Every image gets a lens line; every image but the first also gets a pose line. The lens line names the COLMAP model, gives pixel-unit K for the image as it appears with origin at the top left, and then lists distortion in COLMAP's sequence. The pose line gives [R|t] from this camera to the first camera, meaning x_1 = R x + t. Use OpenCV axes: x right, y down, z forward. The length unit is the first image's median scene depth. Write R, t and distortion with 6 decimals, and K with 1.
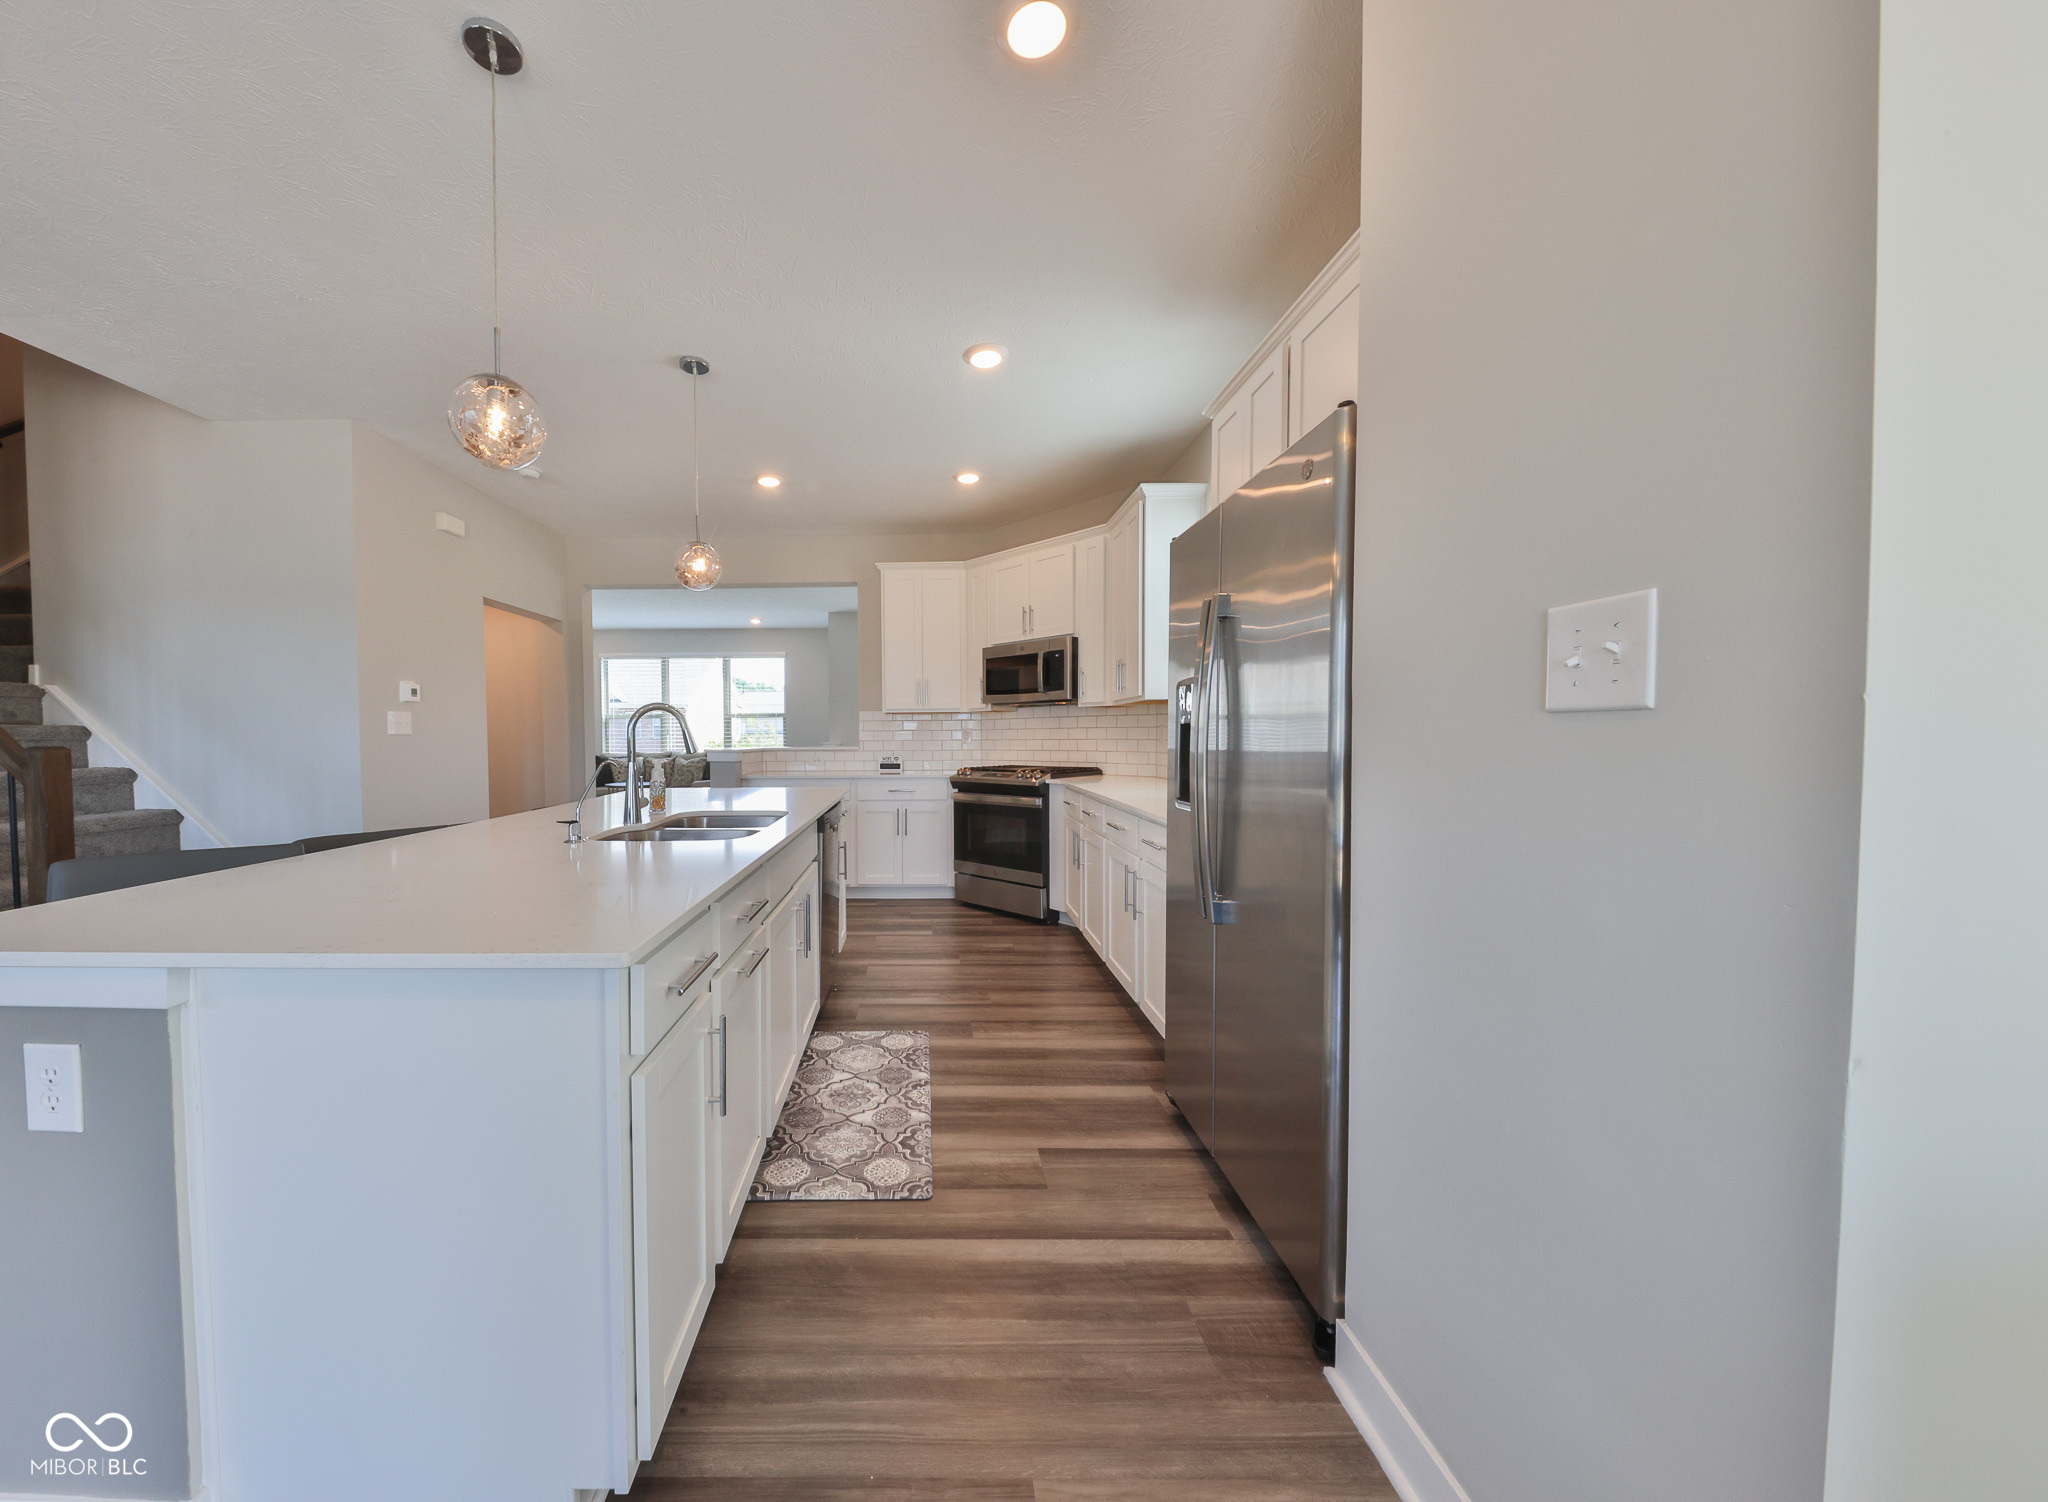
lens RADIAL K [[636.3, 0, 1024.0], [0, 636.3, 751.0], [0, 0, 1]] dist [0.000255, 0.000014]
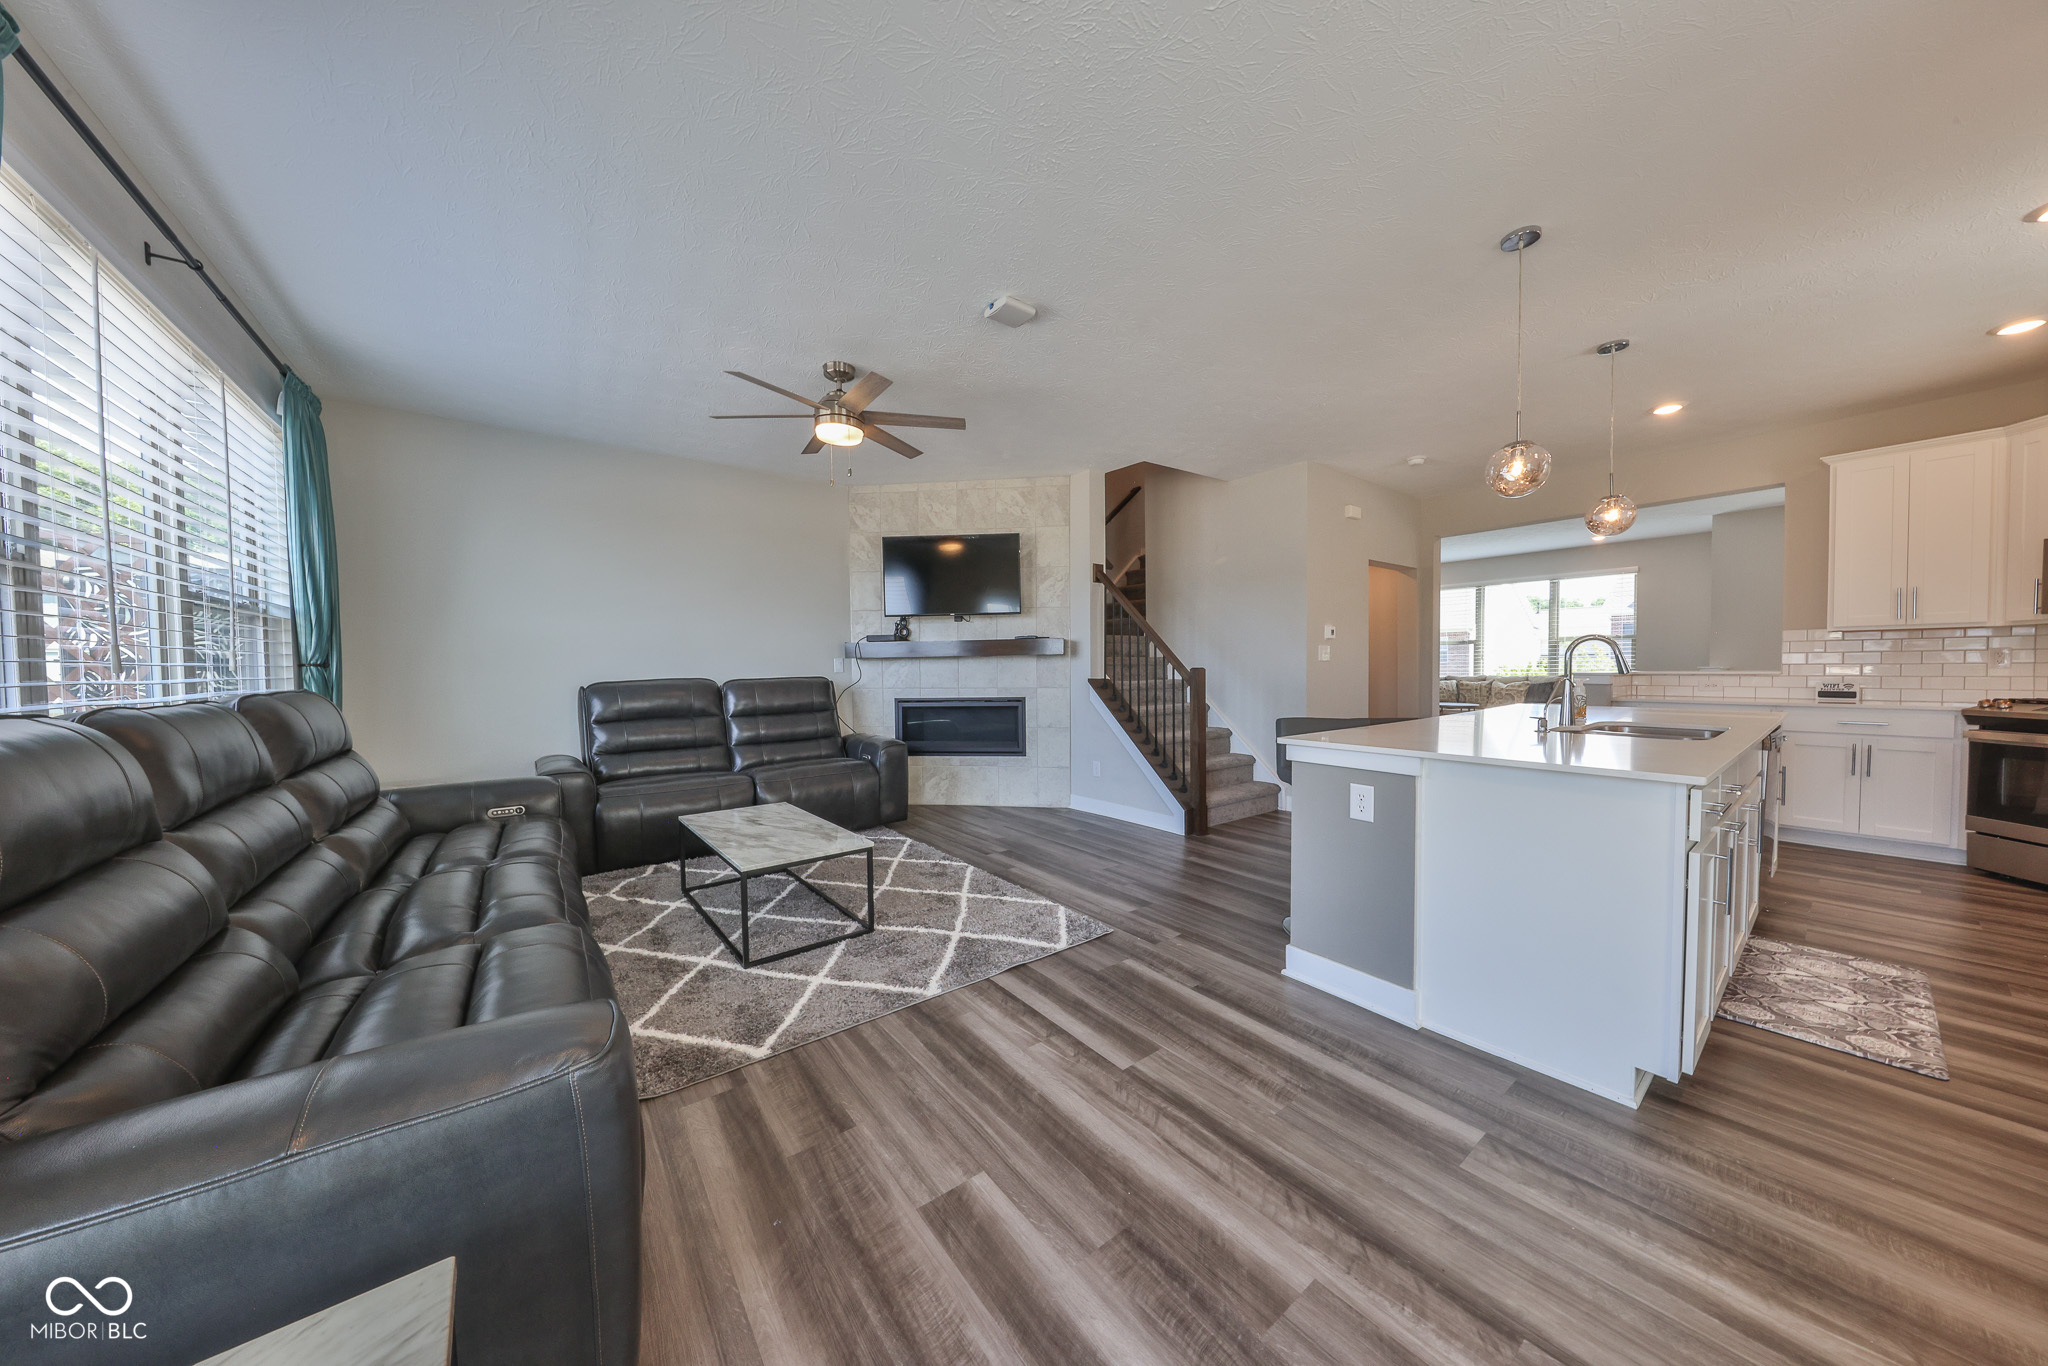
lens RADIAL K [[638.7, 0, 1040.2], [0, 638.7, 684.5], [0, 0, 1]] dist [-0.000290, -0.002484]
pose [[0.486551, 0.024842, -0.873299, 0.013959], [-0.014236, 0.999688, 0.020505, 0.013395], [0.873536, 0.002455, 0.486753, -0.519202]]
